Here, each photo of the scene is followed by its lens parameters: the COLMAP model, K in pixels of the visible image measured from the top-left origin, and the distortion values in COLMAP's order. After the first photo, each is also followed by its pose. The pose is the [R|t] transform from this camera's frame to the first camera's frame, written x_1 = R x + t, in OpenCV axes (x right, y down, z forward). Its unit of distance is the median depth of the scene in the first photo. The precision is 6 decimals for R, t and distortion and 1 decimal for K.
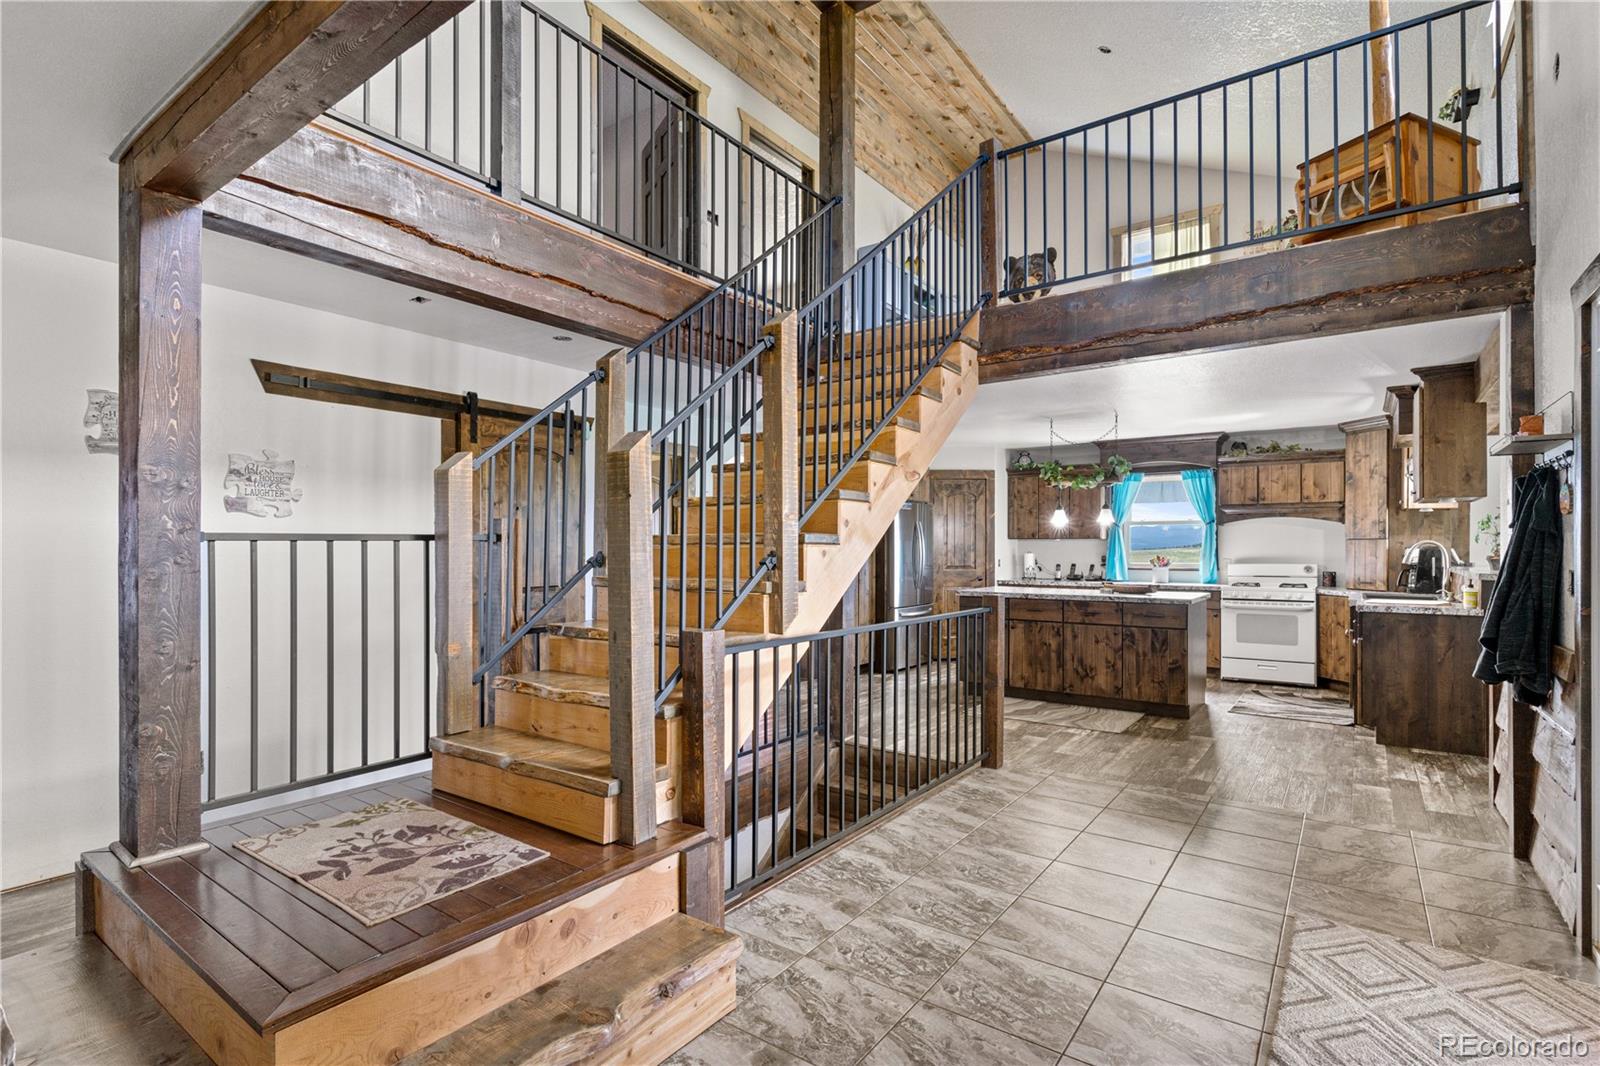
lens RADIAL K [[774.0, 0, 796.7], [0, 774.0, 538.6], [0, 0, 1]] dist [0.000872, -0.001233]
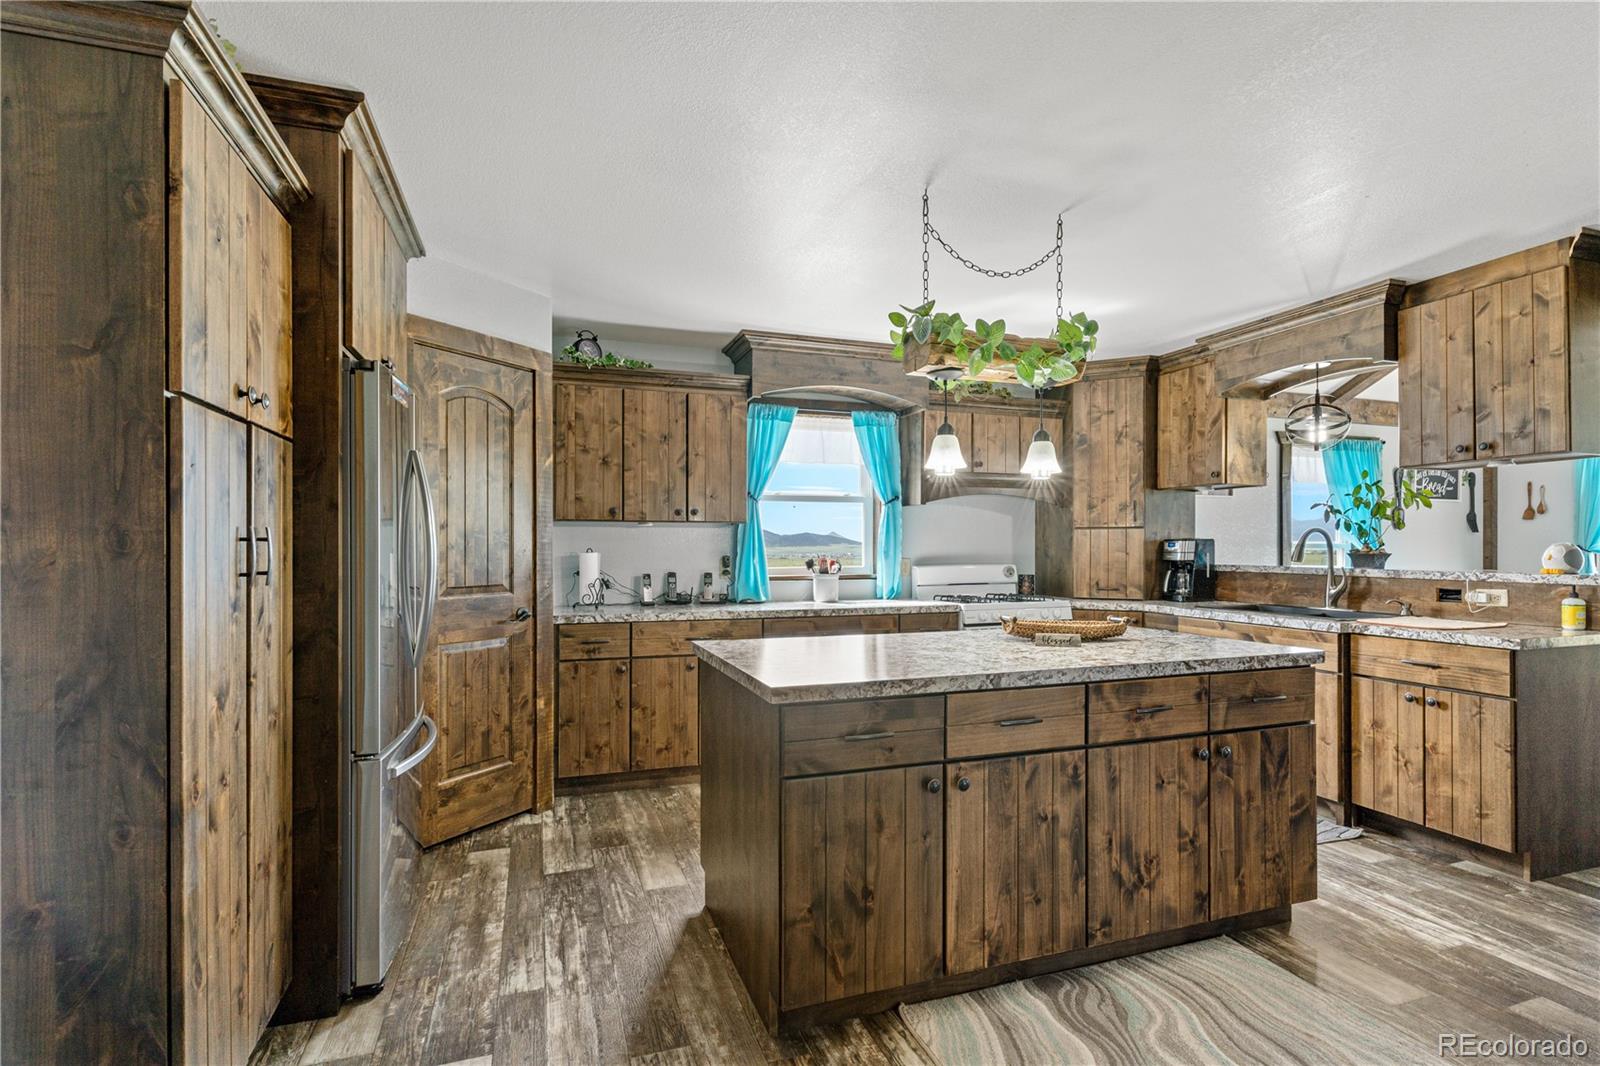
lens RADIAL K [[774.0, 0, 804.4], [0, 774.0, 542.6], [0, 0, 1]] dist [0.000872, -0.001233]
pose [[0.571905, 0.004504, 0.820307, -0.013984], [-0.007161, 0.999974, -0.000498, 0.018049], [-0.820289, -0.005590, 0.571923, 0.900183]]
